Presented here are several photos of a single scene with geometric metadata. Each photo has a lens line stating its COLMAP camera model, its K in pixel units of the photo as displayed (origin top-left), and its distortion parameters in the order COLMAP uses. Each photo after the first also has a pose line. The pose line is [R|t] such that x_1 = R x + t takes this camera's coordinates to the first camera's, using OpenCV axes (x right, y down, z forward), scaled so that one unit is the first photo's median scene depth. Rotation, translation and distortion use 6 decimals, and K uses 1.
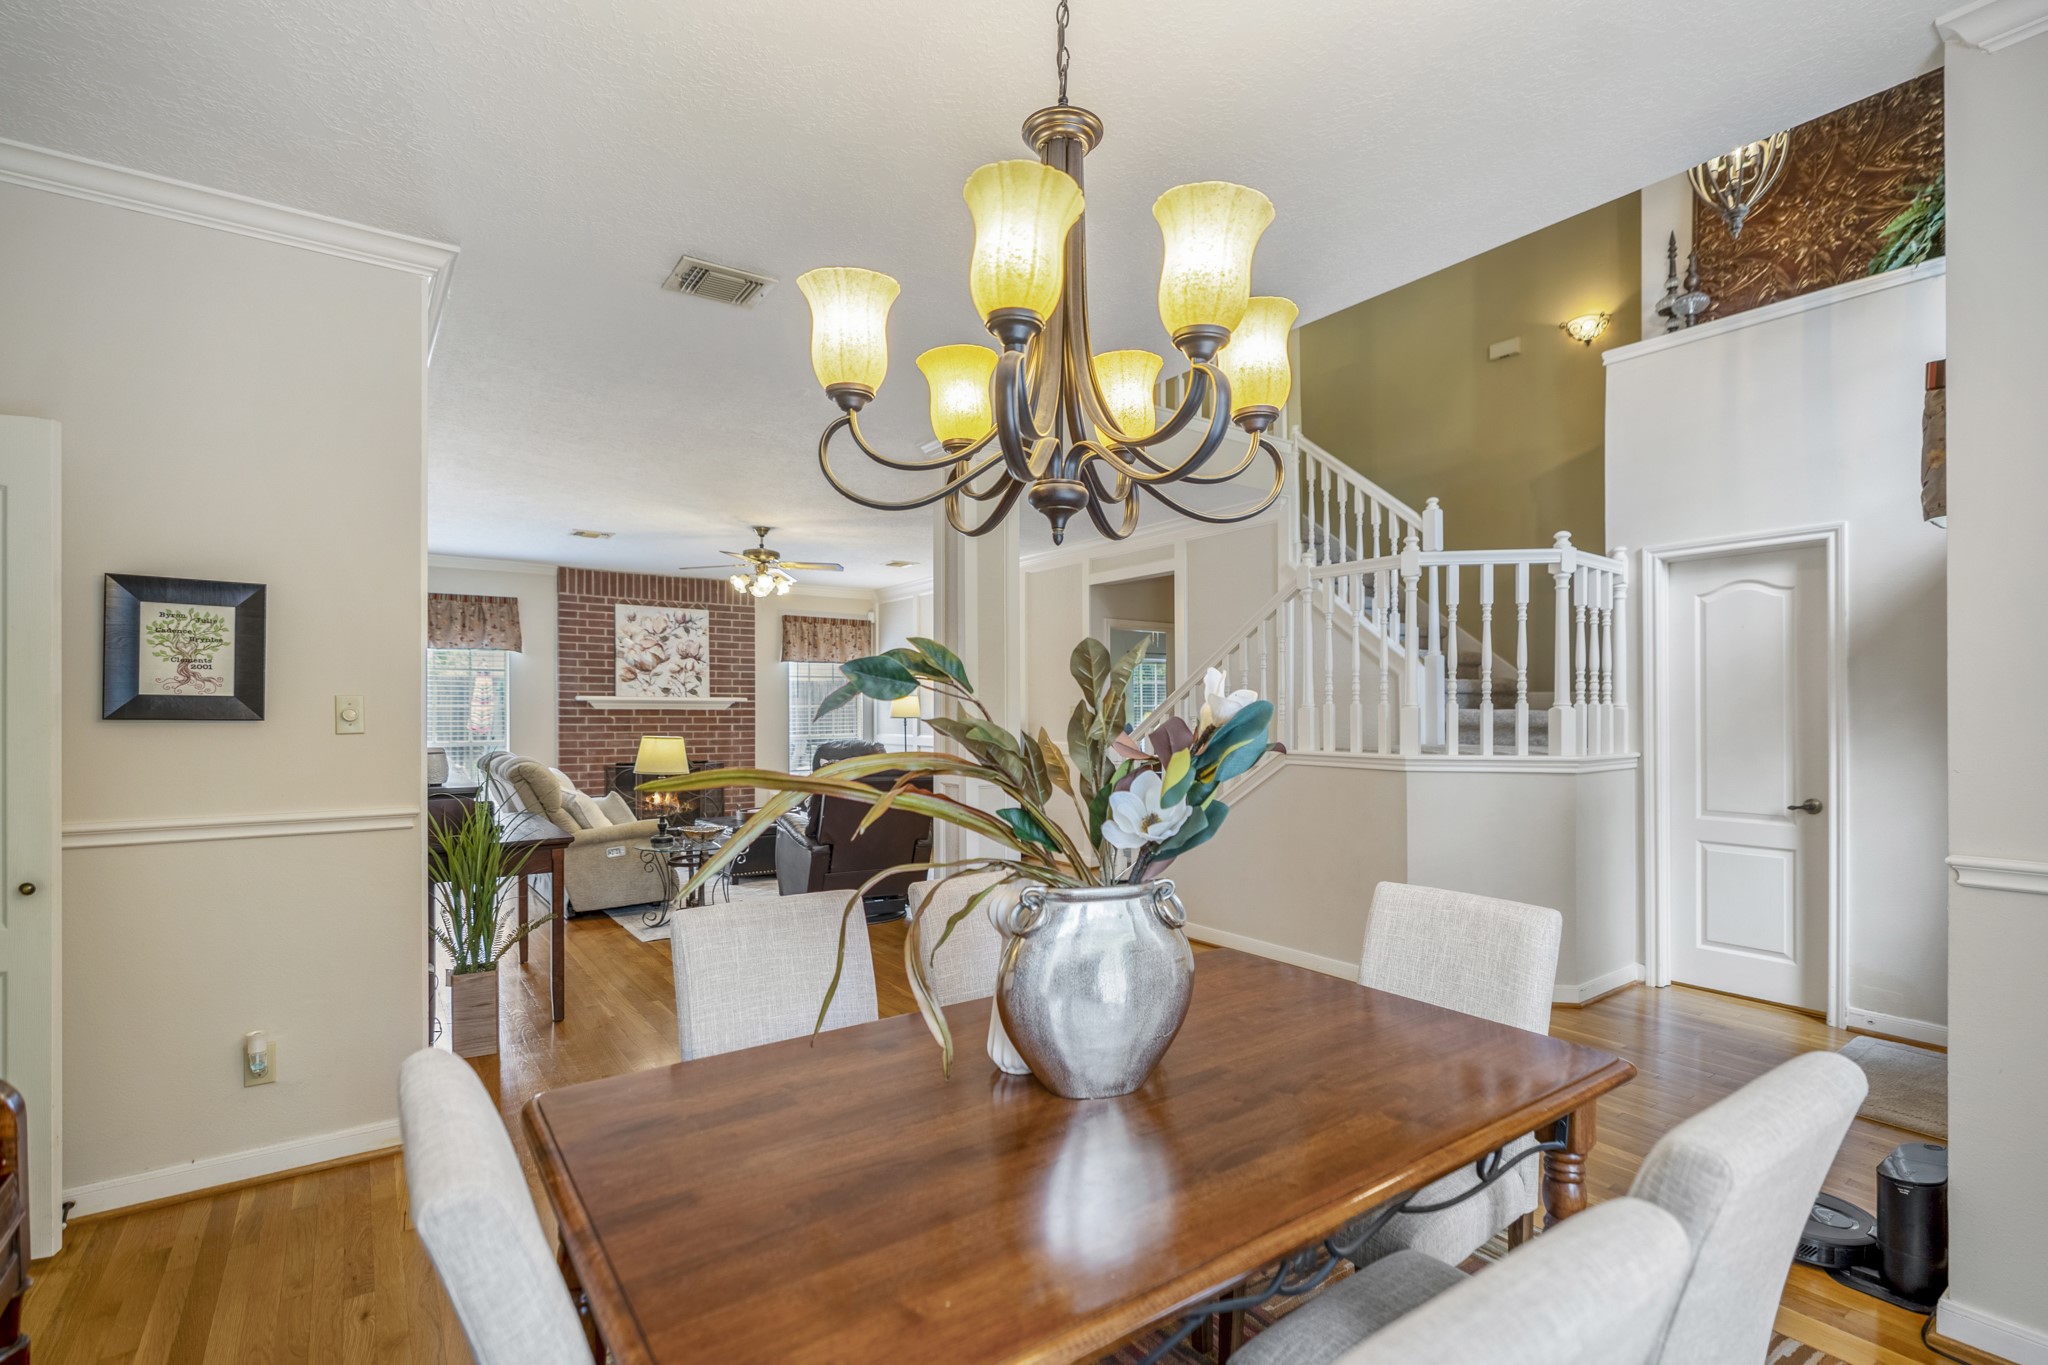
lens RADIAL K [[947.7, 0, 1021.7], [0, 947.7, 694.0], [0, 0, 1]] dist [-0.005451, -0.000628]
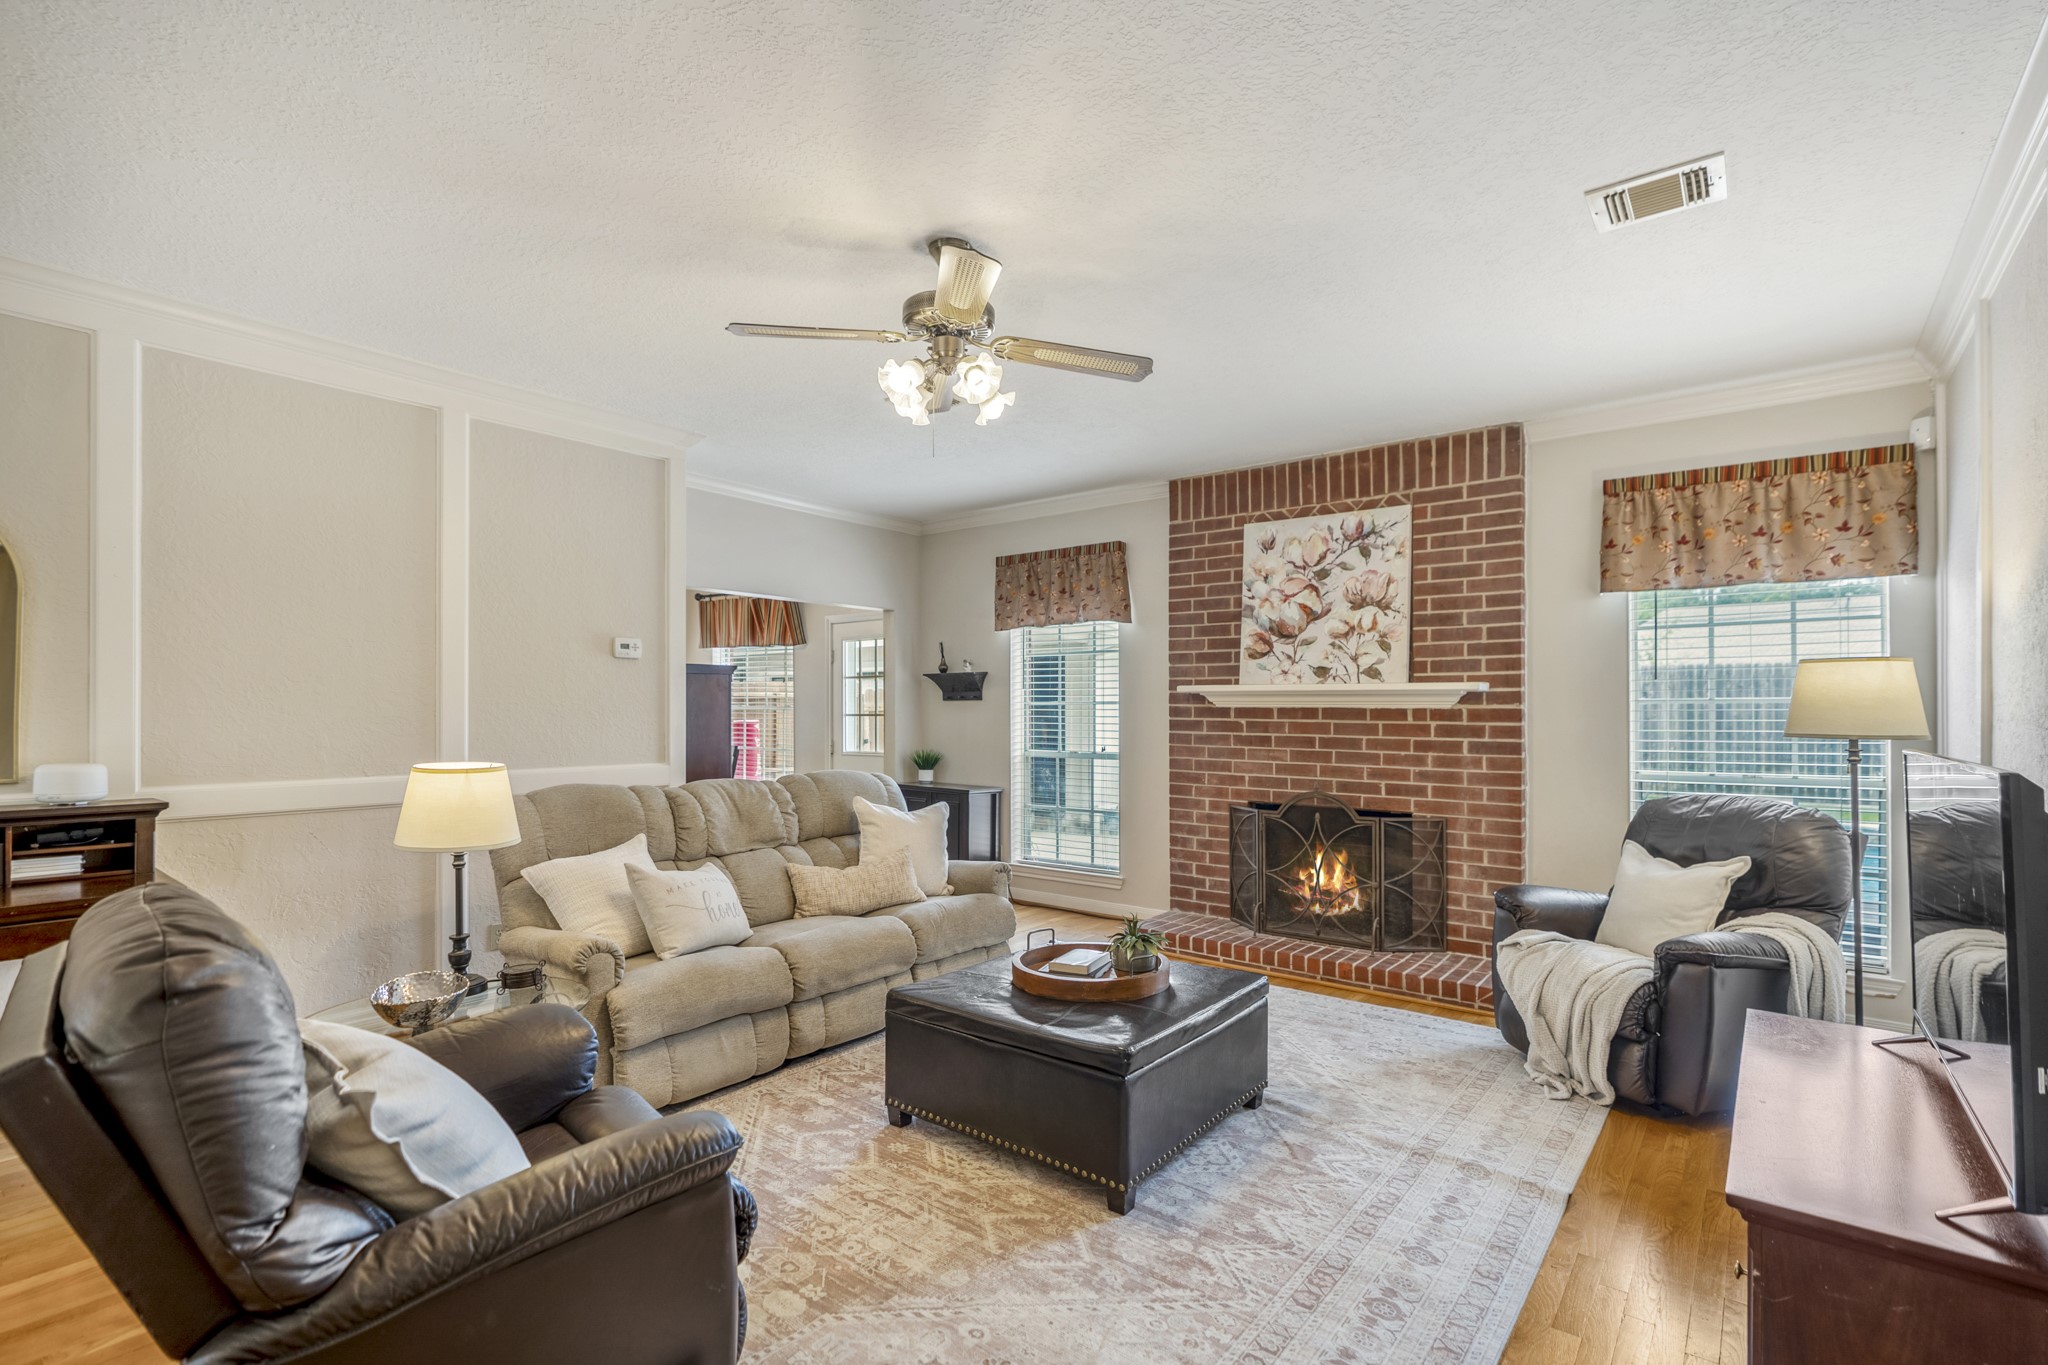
lens RADIAL K [[947.7, 0, 1009.5], [0, 947.7, 712.2], [0, 0, 1]] dist [-0.005451, -0.000628]
pose [[0.278825, -0.002368, -0.960339, 0.081817], [0.007253, 0.999974, -0.000360, 0.017671], [0.960315, -0.006864, 0.278834, 0.681582]]
